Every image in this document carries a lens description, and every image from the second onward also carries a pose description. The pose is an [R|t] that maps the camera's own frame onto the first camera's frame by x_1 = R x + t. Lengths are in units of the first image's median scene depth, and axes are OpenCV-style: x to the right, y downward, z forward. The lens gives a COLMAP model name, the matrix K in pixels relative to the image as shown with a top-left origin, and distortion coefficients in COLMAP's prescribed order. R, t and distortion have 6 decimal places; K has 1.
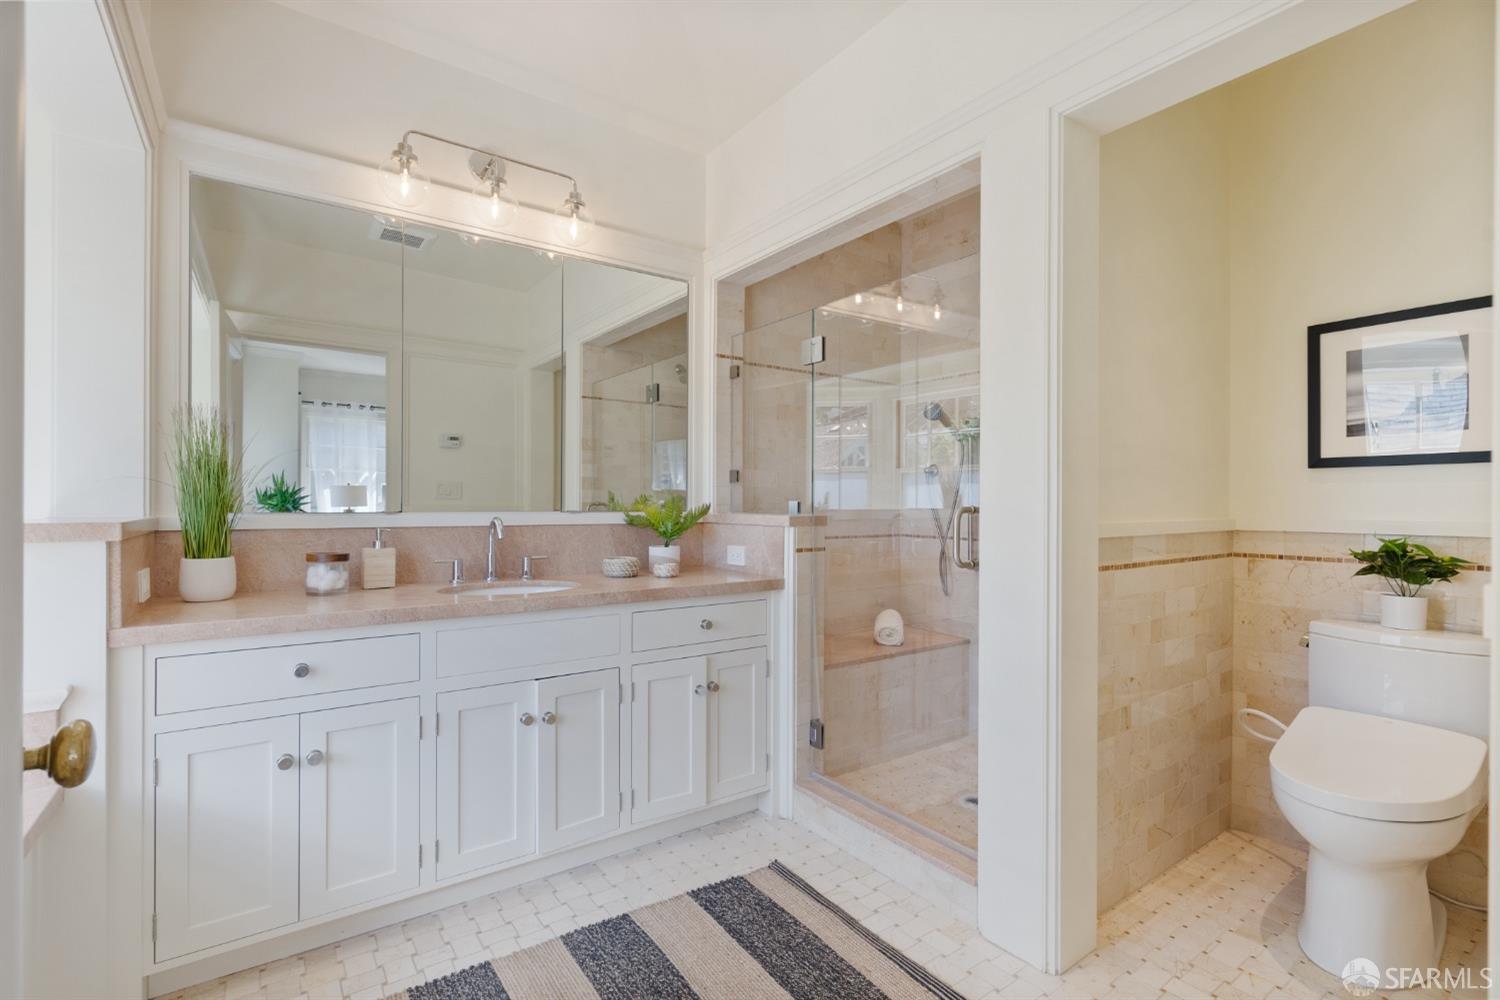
lens RADIAL K [[684.1, 0, 746.4], [0, 684.1, 502.9], [0, 0, 1]] dist [-0.000739, -0.001122]
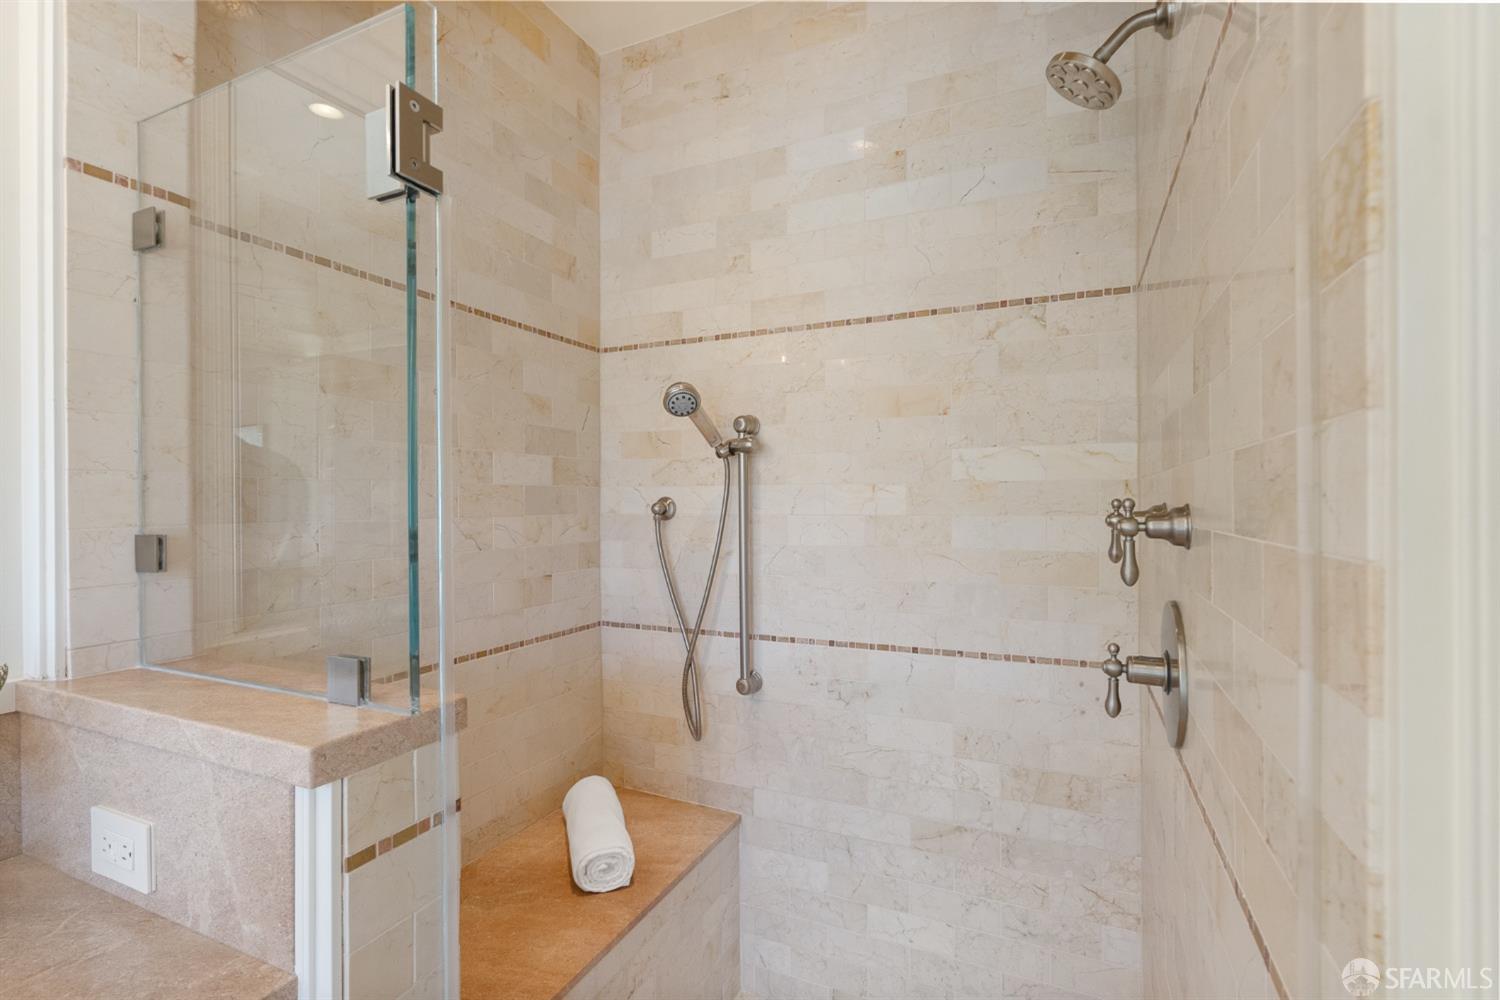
lens RADIAL K [[684.1, 0, 755.2], [0, 684.1, 507.2], [0, 0, 1]] dist [-0.000739, -0.001122]
pose [[0.860379, -0.010608, 0.509544, 0.063551], [0.009354, 0.999944, 0.005024, -0.059204], [-0.509569, 0.000444, 0.860430, 0.573794]]
